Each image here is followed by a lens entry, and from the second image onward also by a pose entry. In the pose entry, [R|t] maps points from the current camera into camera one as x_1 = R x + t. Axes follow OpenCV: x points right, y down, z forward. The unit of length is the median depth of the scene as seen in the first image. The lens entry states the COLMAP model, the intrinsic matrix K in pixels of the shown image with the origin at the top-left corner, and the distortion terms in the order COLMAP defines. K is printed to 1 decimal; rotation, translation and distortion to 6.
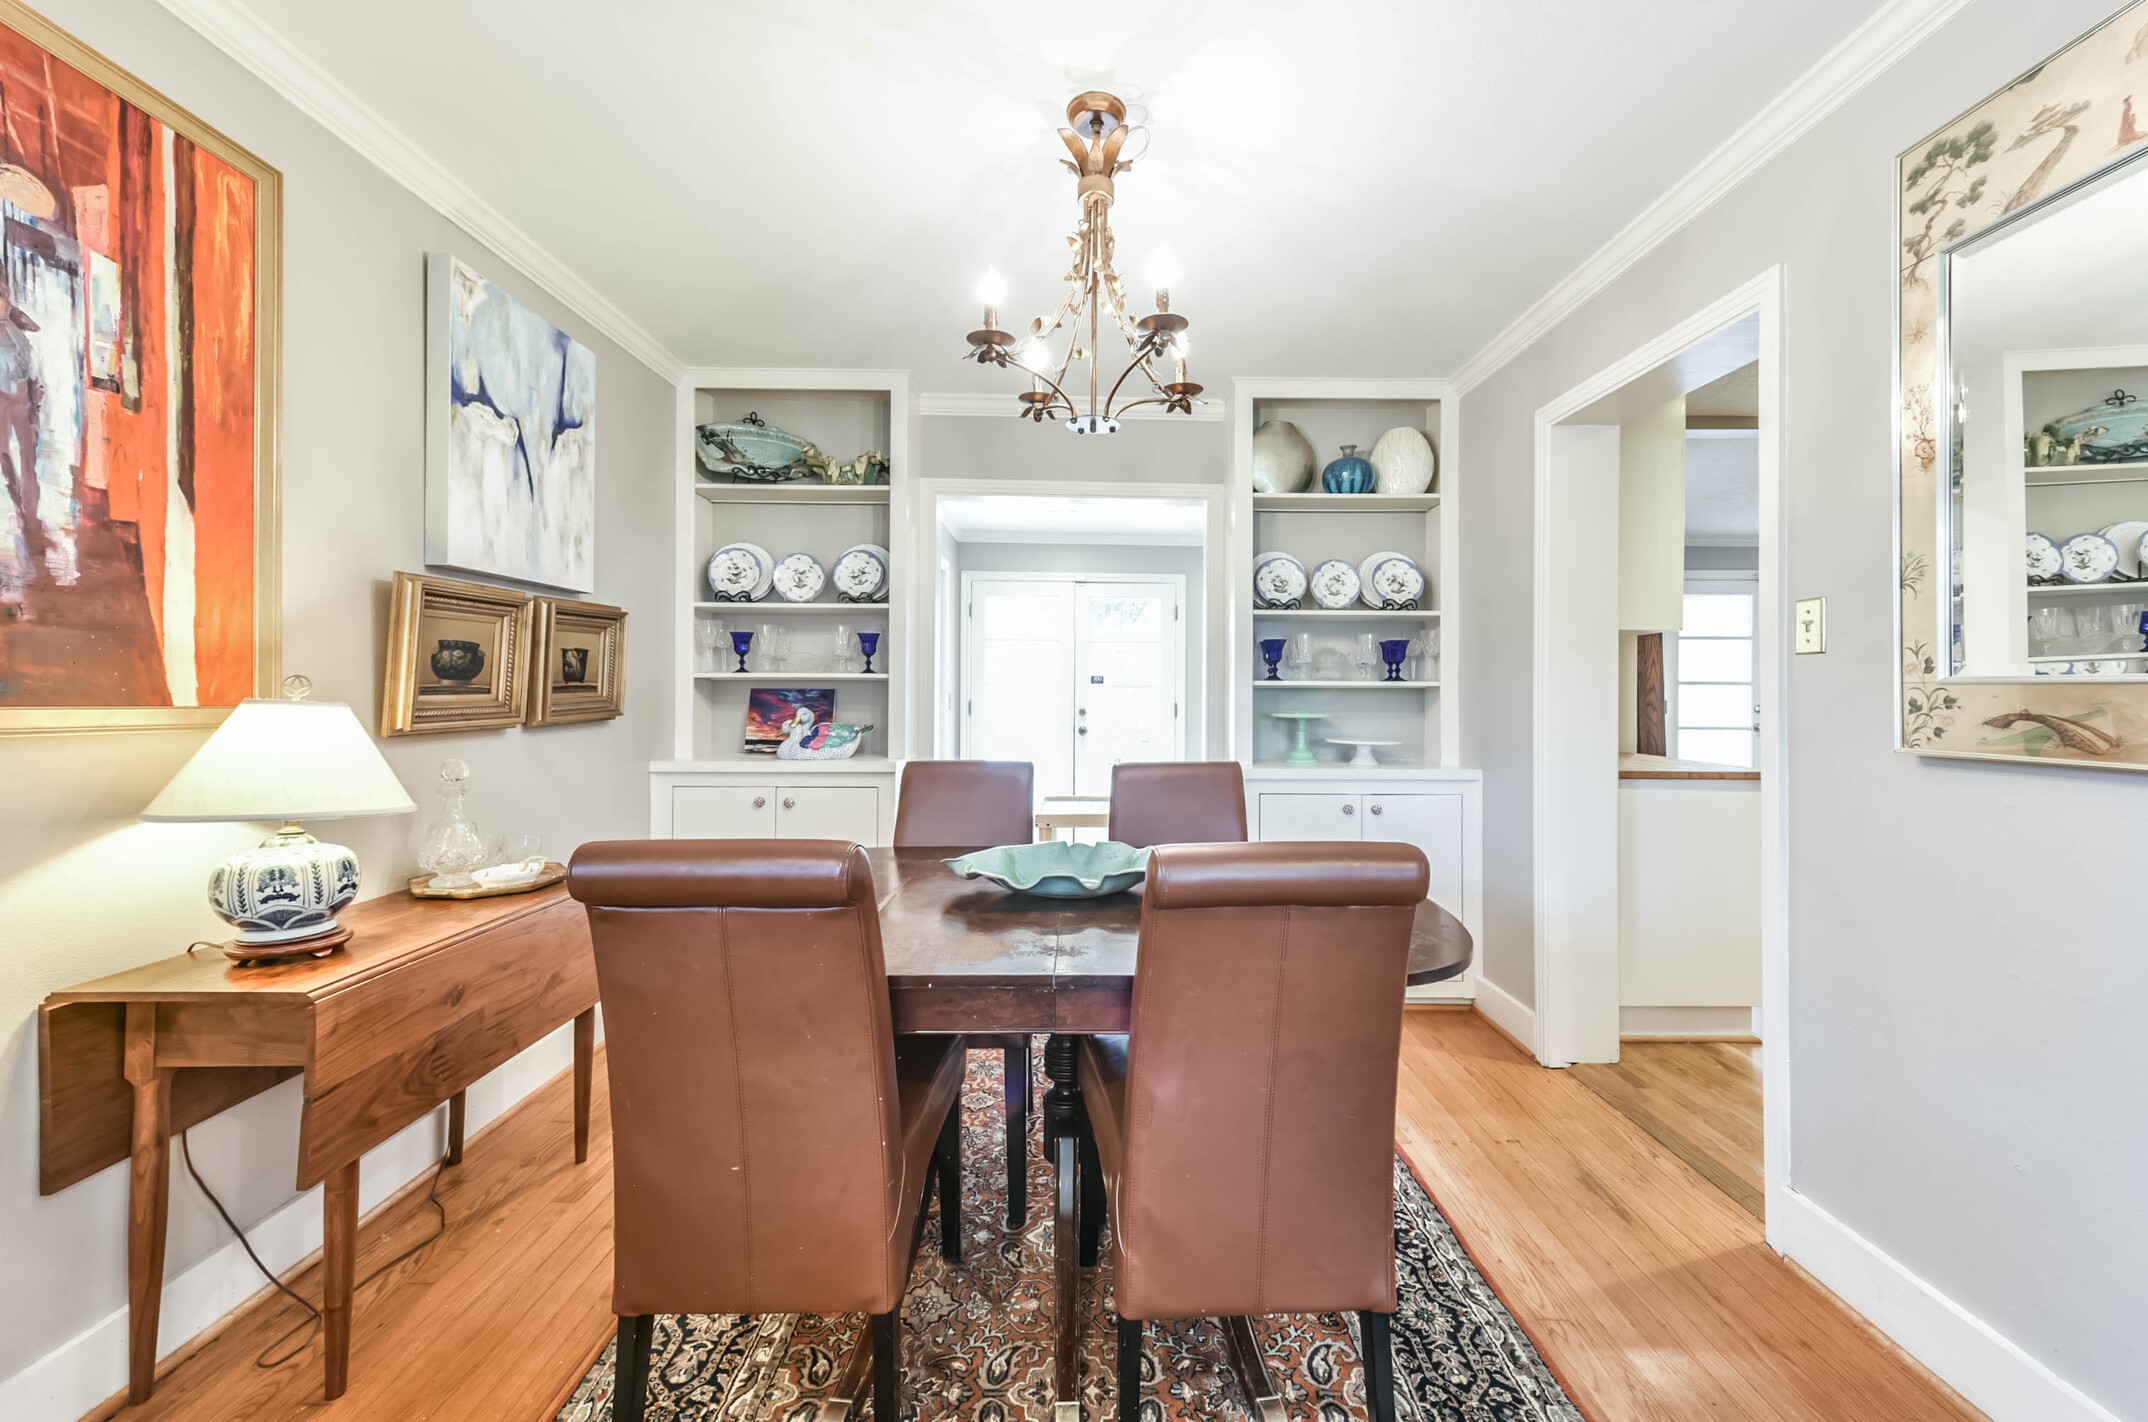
lens RADIAL K [[838.6, 0, 1075.9], [0, 838.6, 700.6], [0, 0, 1]] dist [0.015328, -0.000889]
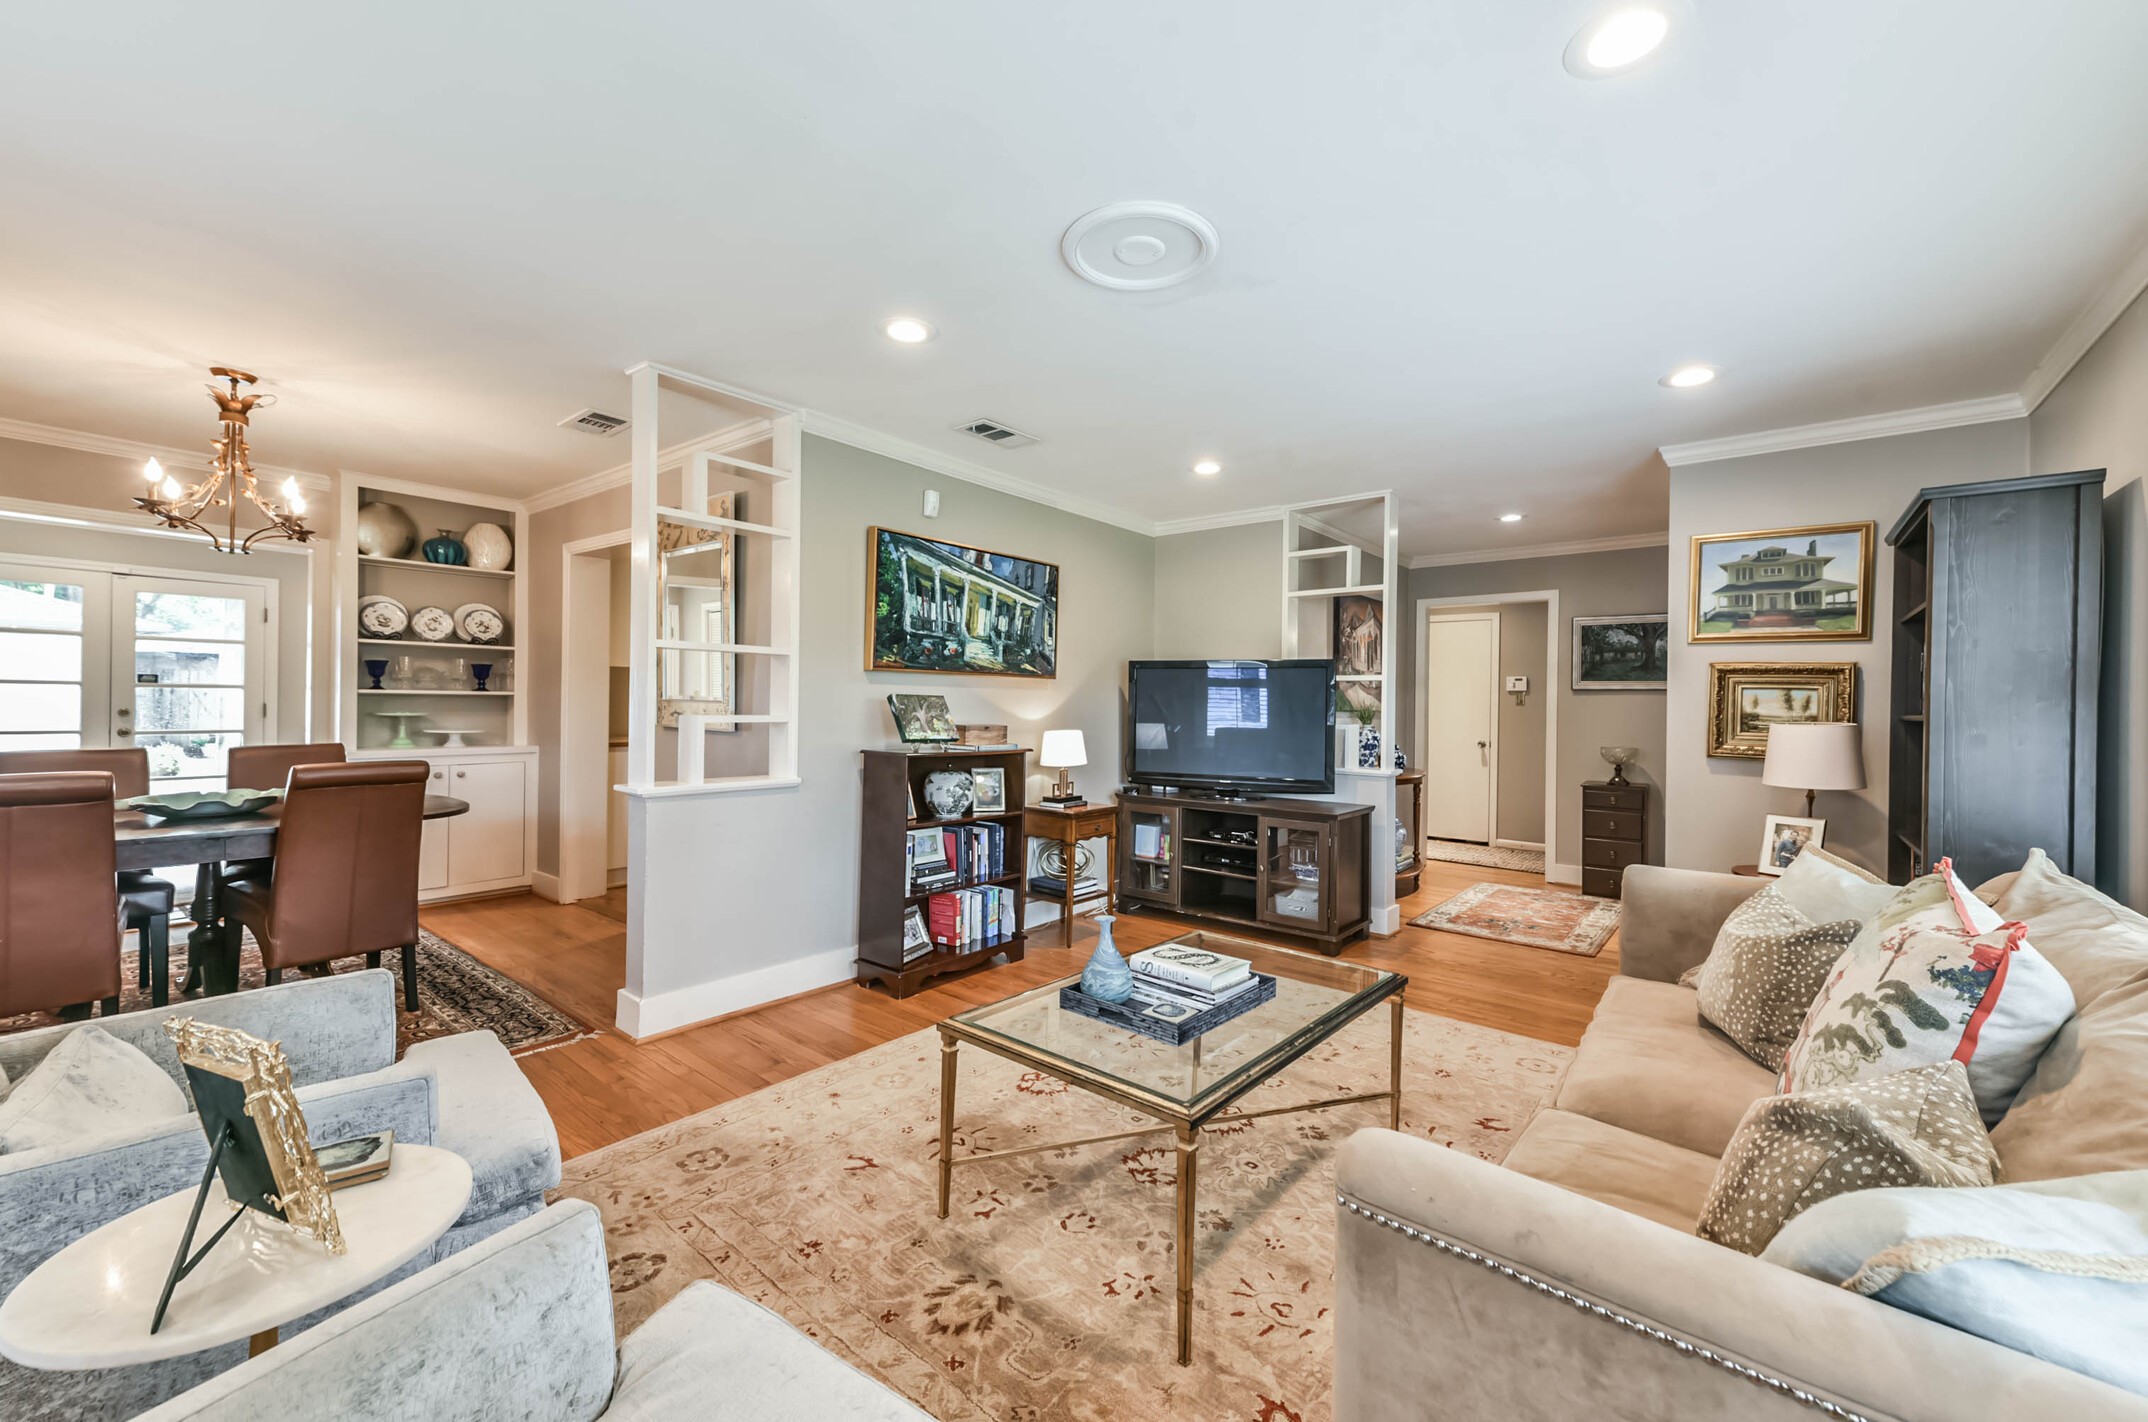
lens RADIAL K [[838.6, 0, 1095.2], [0, 838.6, 704.8], [0, 0, 1]] dist [0.015328, -0.000889]
pose [[0.611829, 0.003386, 0.790983, -0.150550], [-0.009533, 0.999950, 0.003093, -0.014020], [-0.790933, -0.009433, 0.611830, -0.816075]]
